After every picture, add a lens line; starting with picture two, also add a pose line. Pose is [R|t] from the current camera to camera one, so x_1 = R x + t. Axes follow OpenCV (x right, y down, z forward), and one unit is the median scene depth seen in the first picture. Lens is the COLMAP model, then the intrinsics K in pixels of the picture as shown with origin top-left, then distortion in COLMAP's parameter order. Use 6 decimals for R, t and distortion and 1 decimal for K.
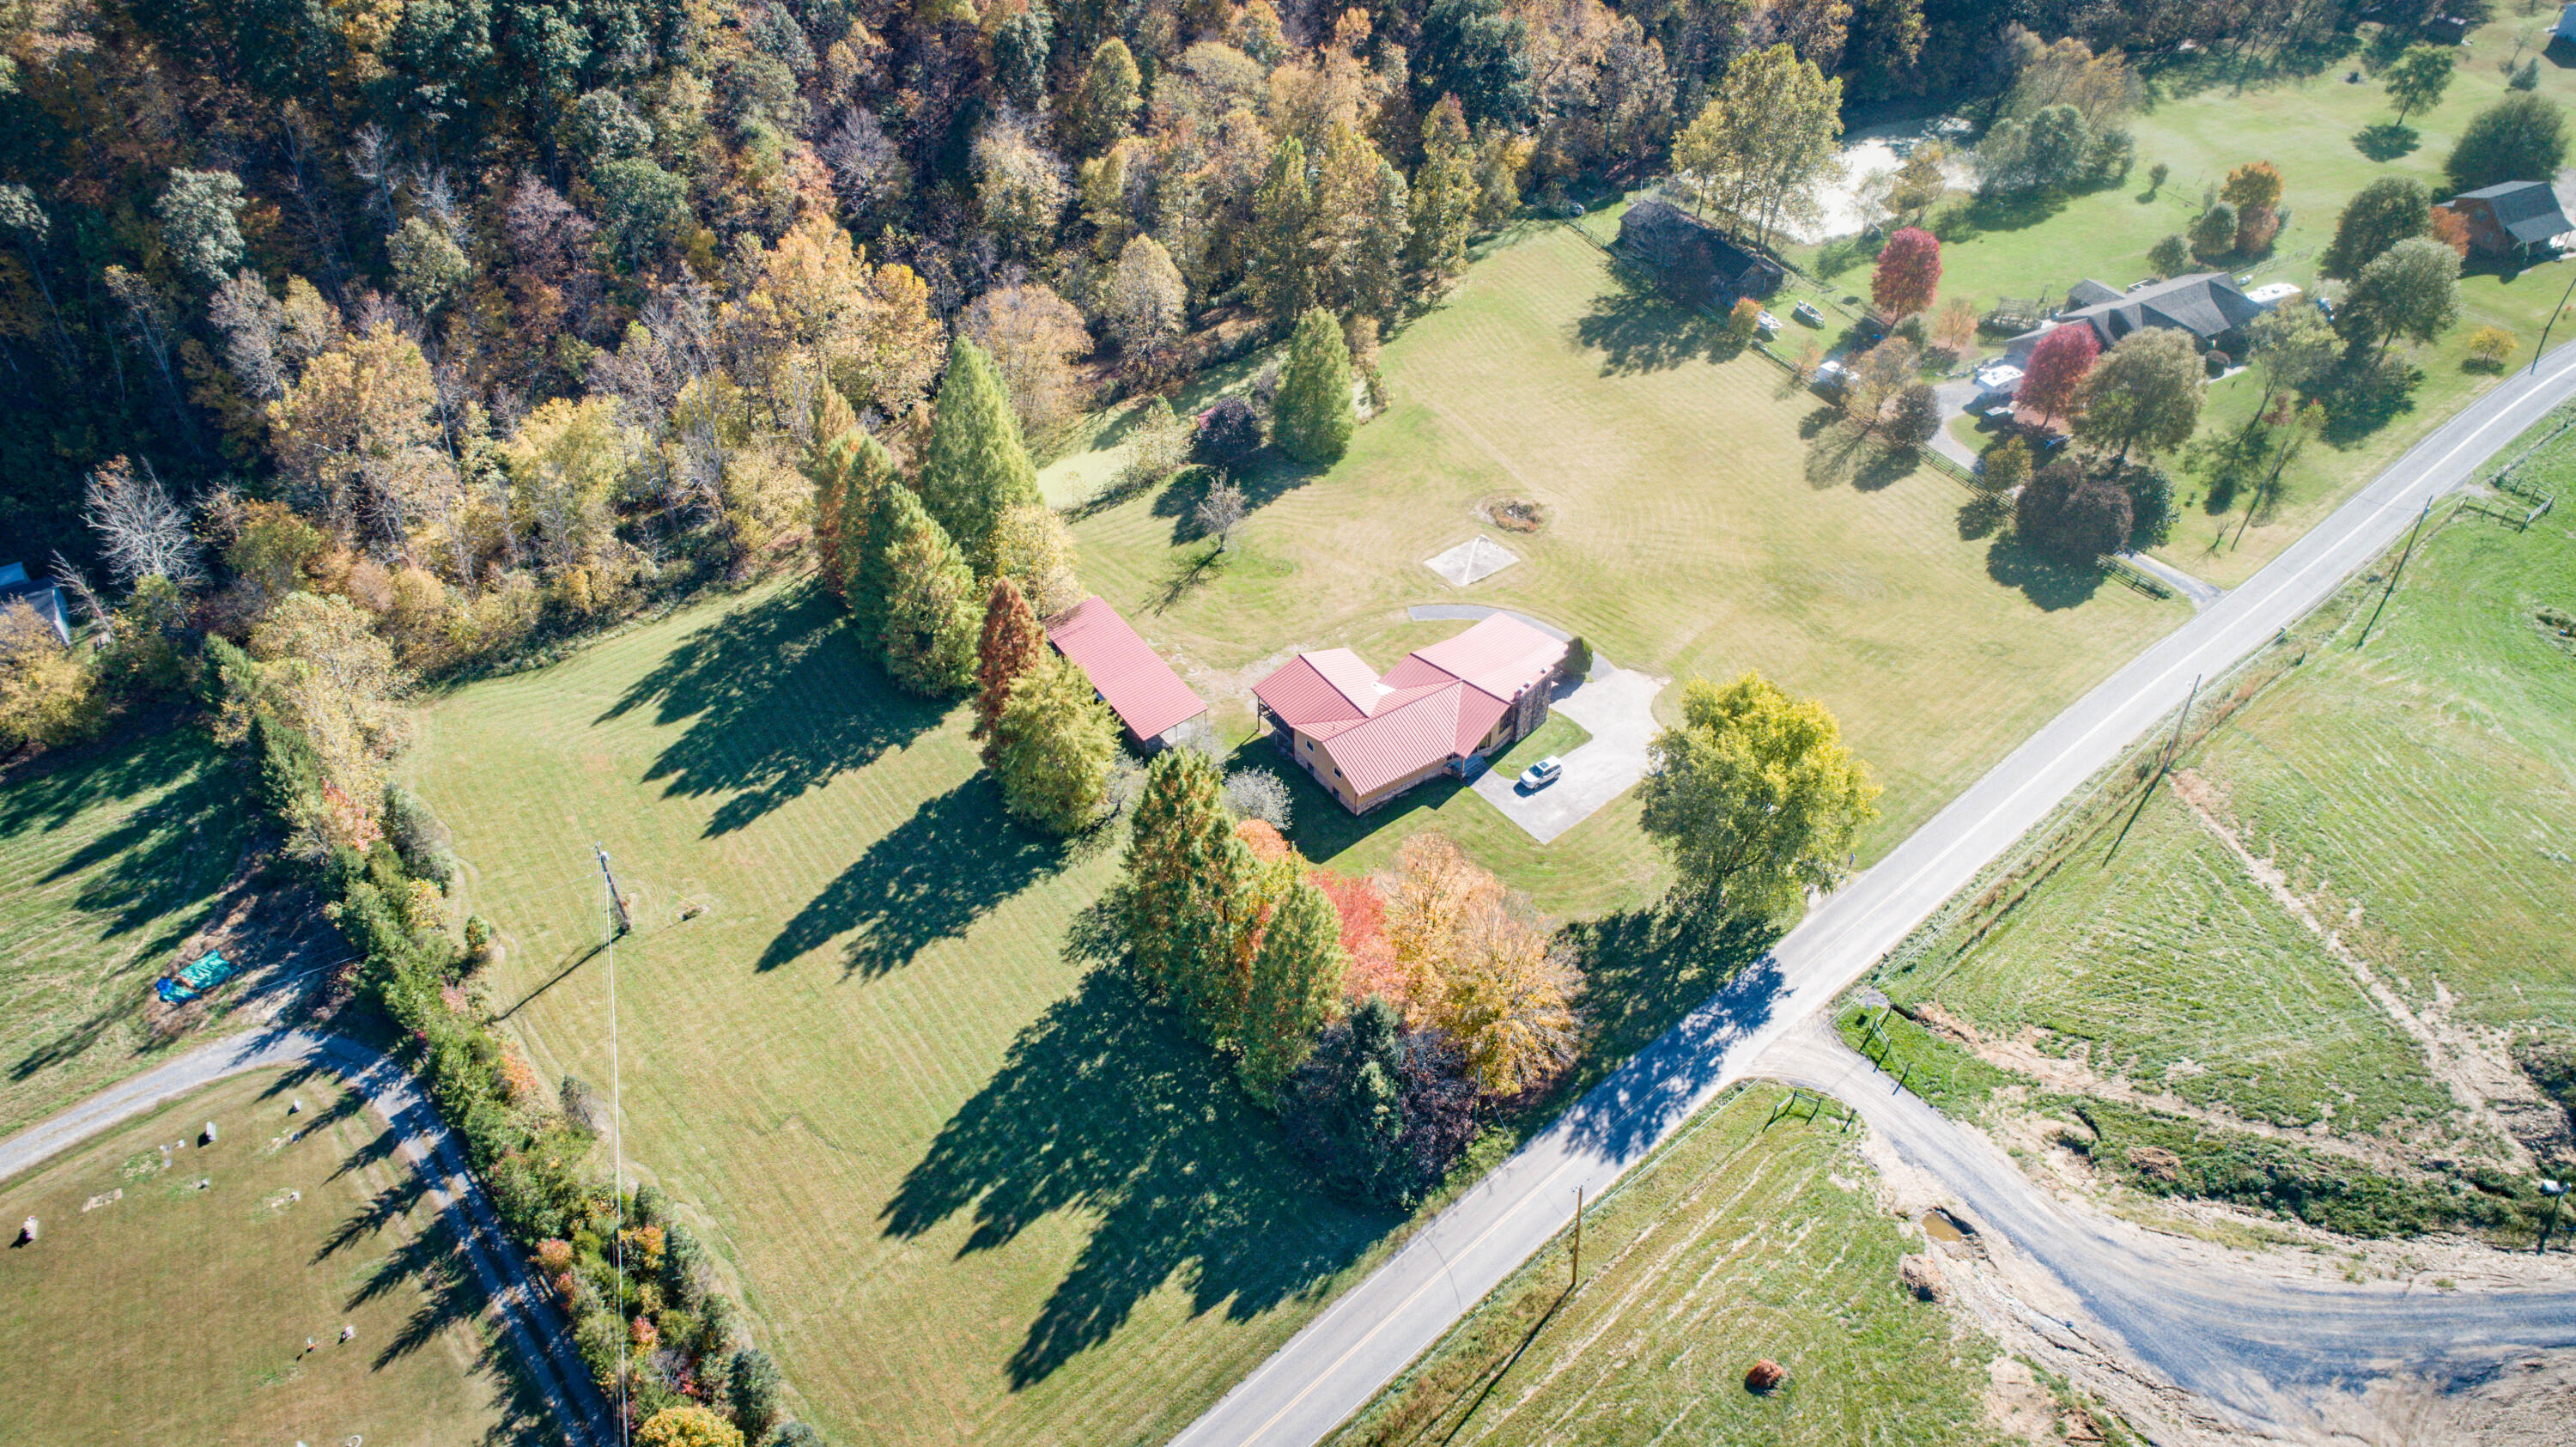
lens RADIAL K [[1734.2, 0, 1291.9], [0, 1734.2, 719.4], [0, 0, 1]] dist [-0.016304, 0.012903]
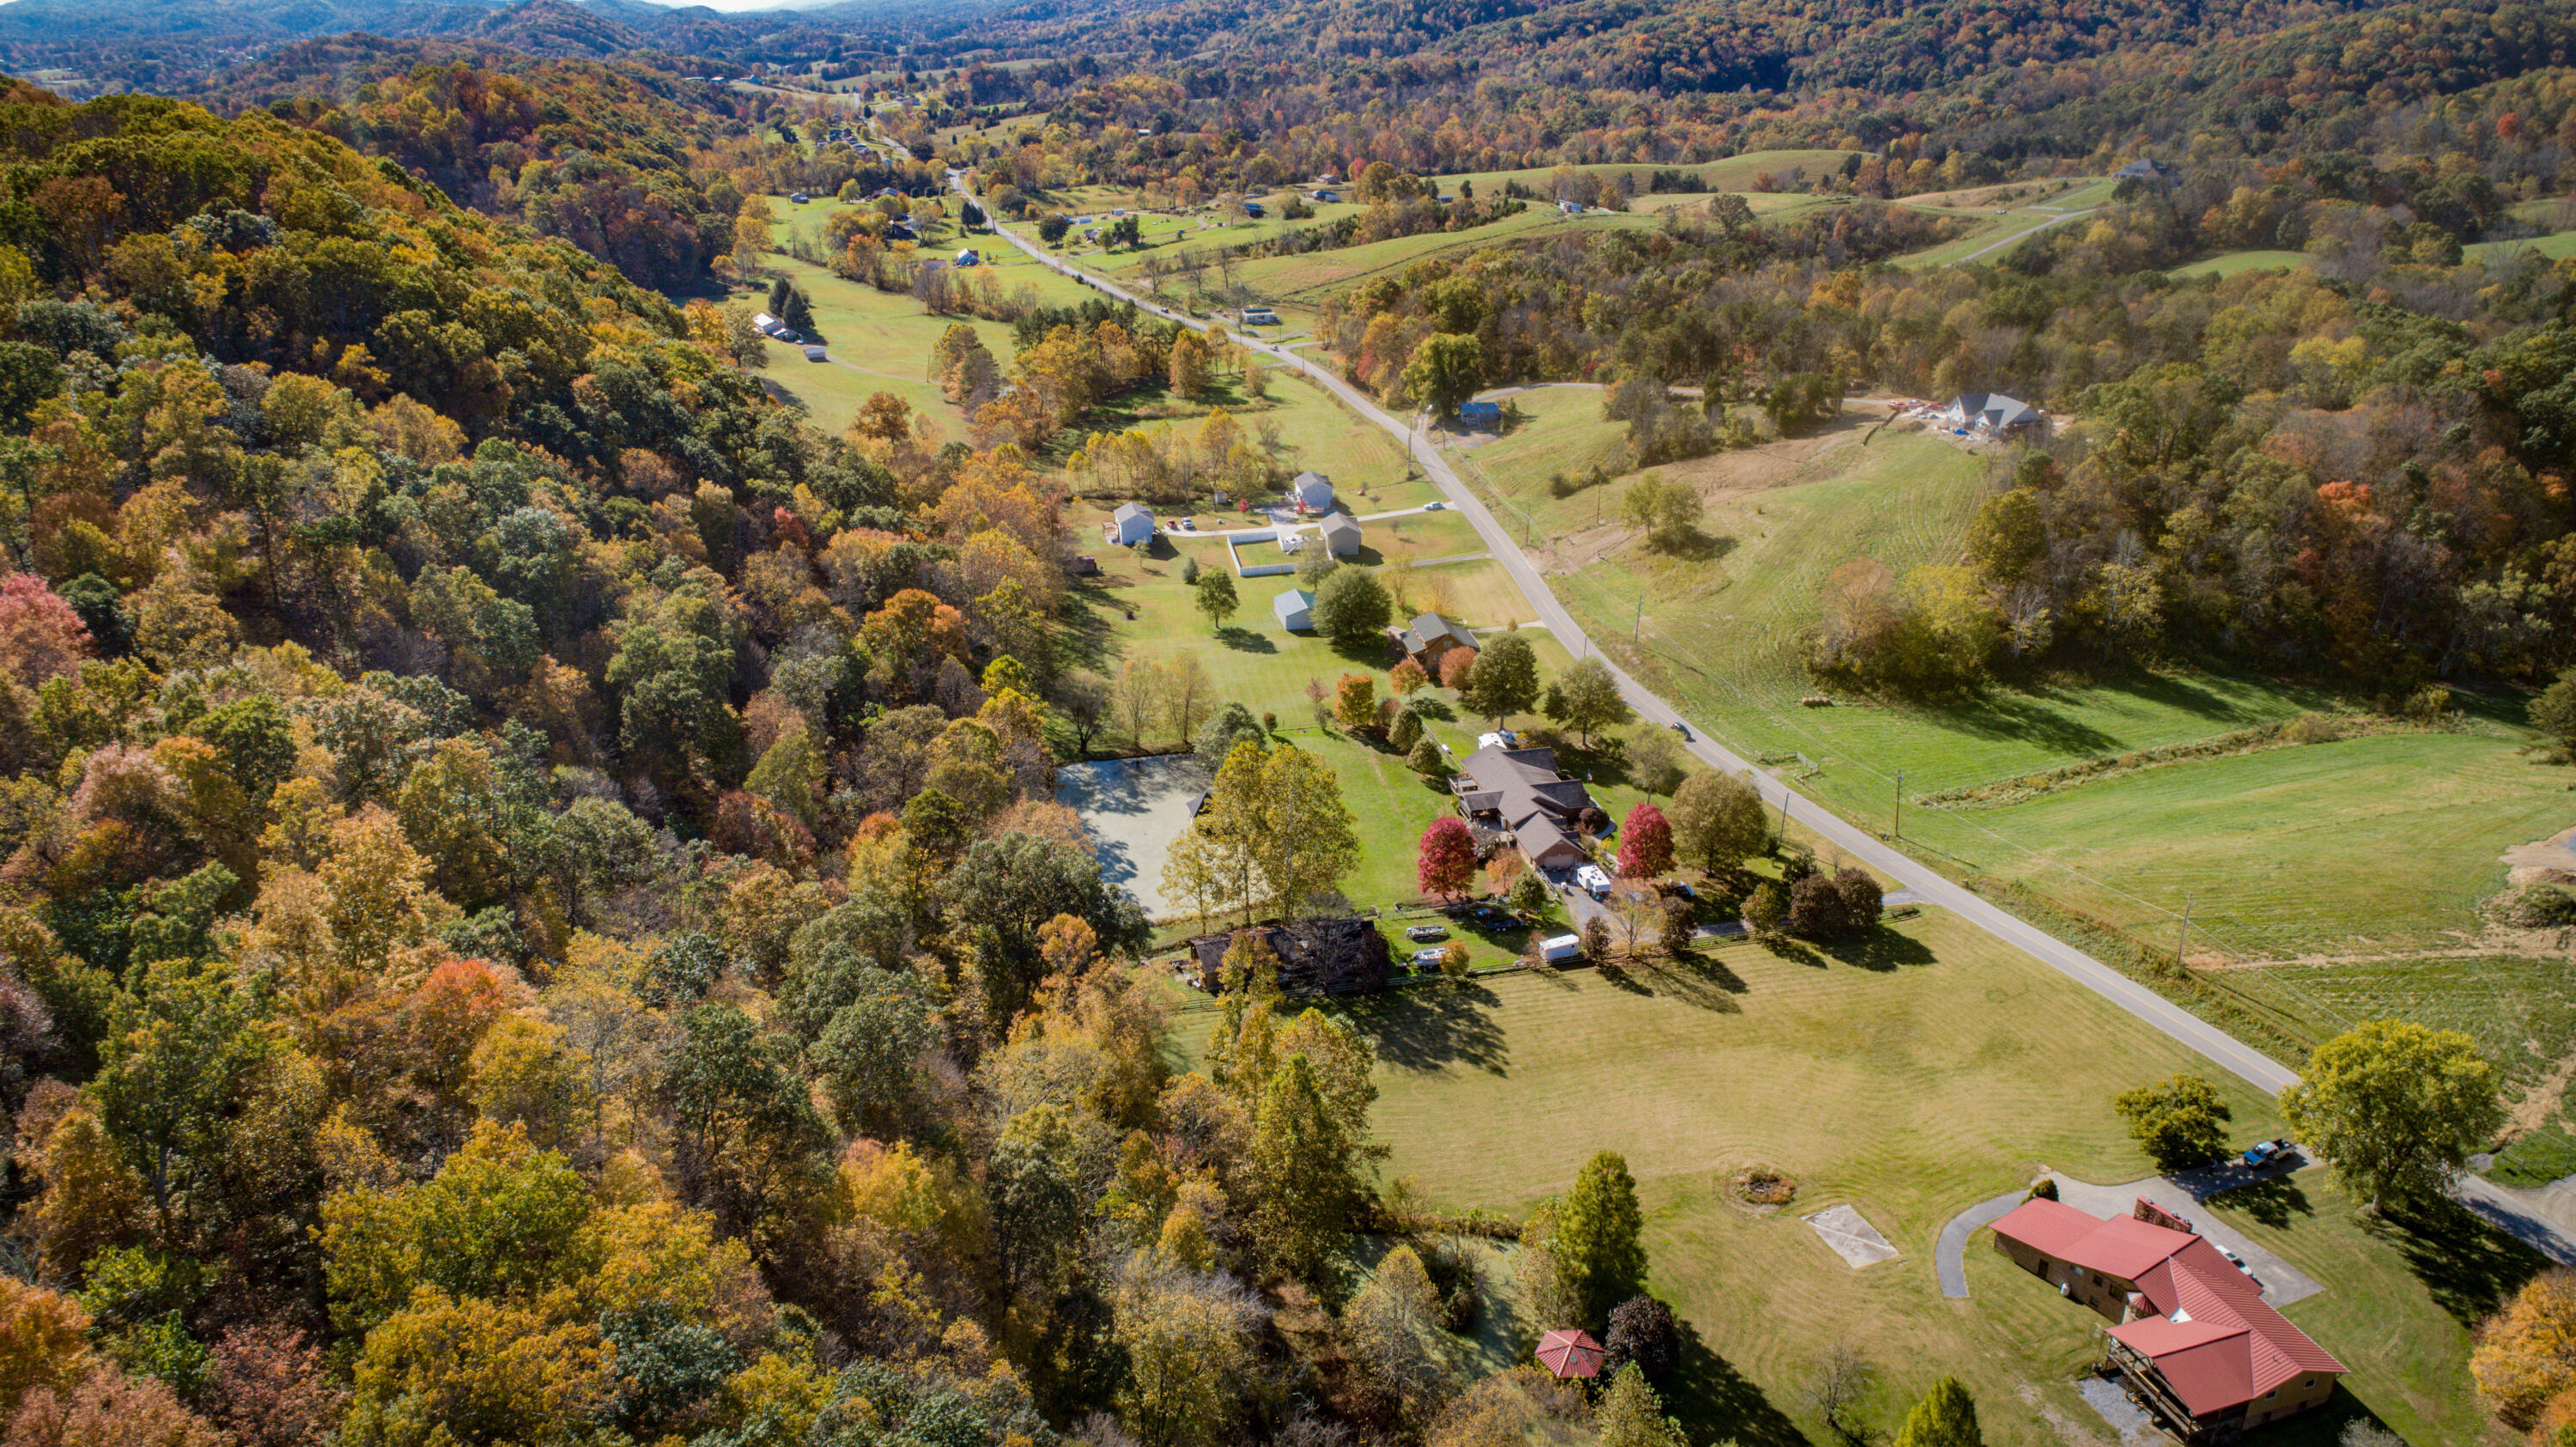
lens RADIAL K [[1734.2, 0, 1286.5], [0, 1734.2, 719.1], [0, 0, 1]] dist [-0.016304, 0.012903]
pose [[0.280423, -0.372470, 0.884663, -0.930232], [0.627704, 0.768422, 0.124558, -0.805849], [-0.726189, 0.520378, 0.449284, 0.827953]]
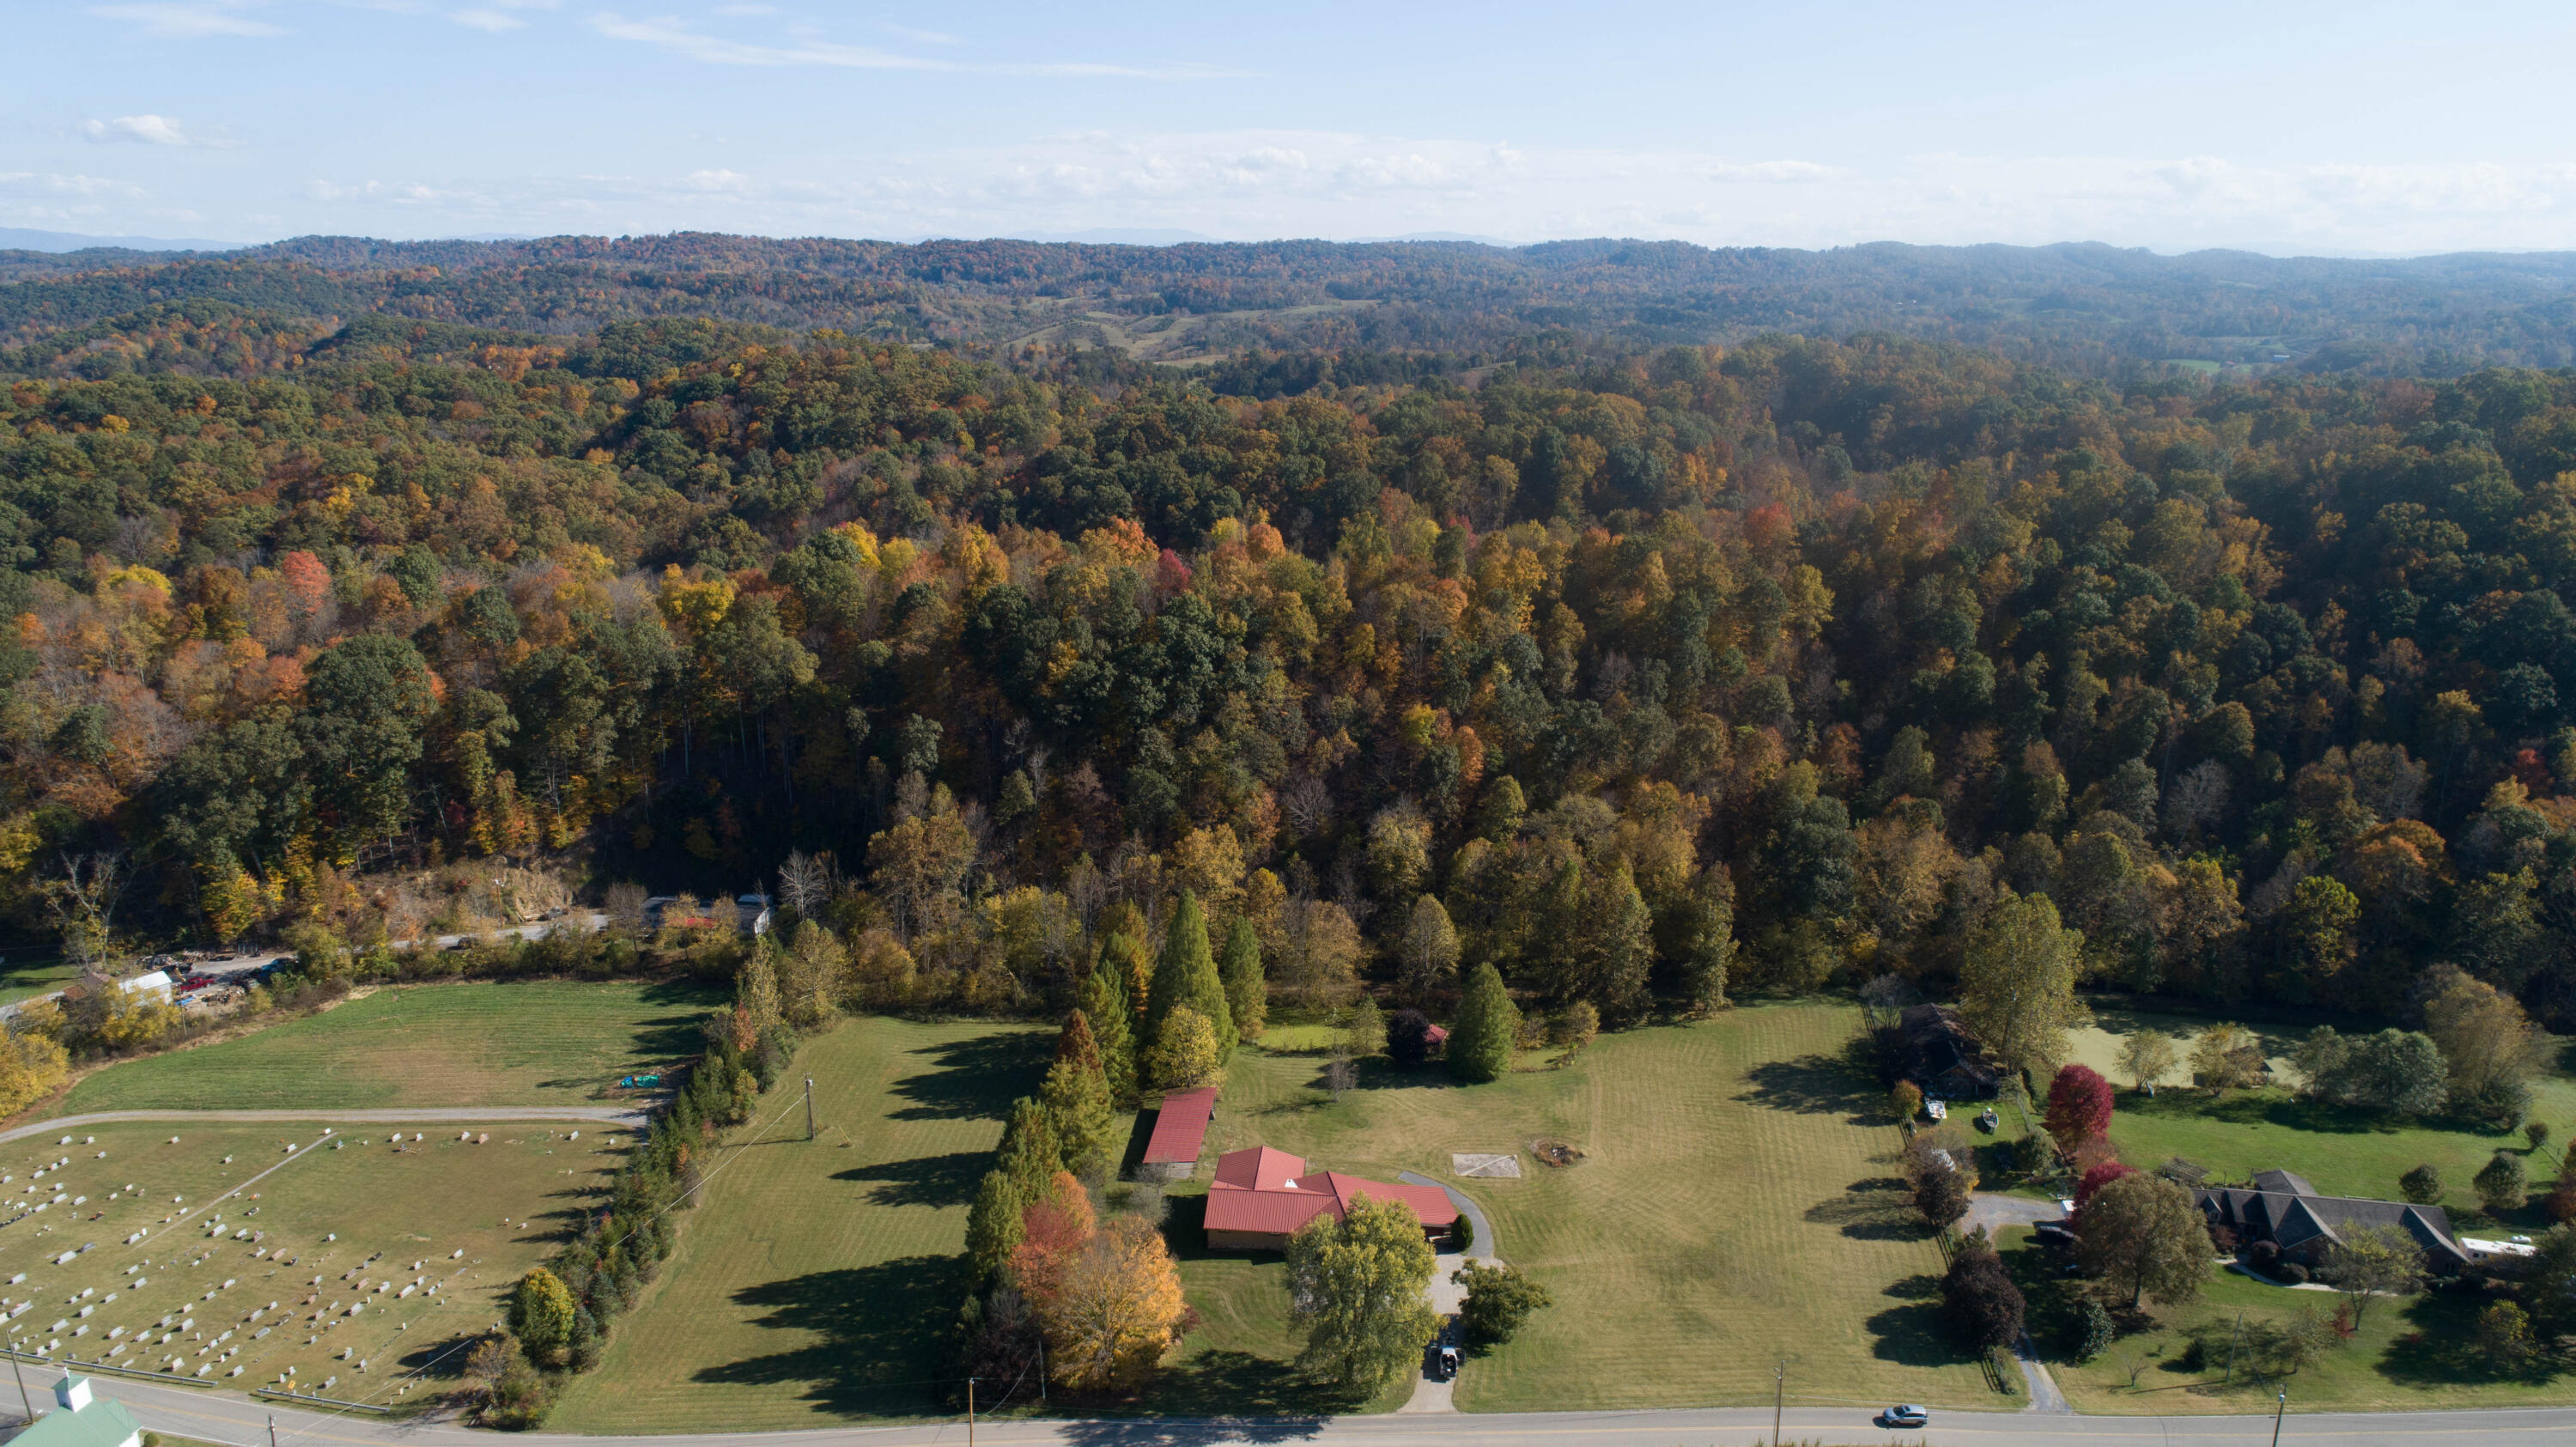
lens RADIAL K [[1734.2, 0, 1301.3], [0, 1734.2, 727.1], [0, 0, 1]] dist [-0.016304, 0.012903]
pose [[0.781531, 0.165231, -0.601588, 0.898136], [-0.412192, 0.860597, -0.299115, 0.084333], [0.468302, 0.481738, 0.740690, -0.184494]]
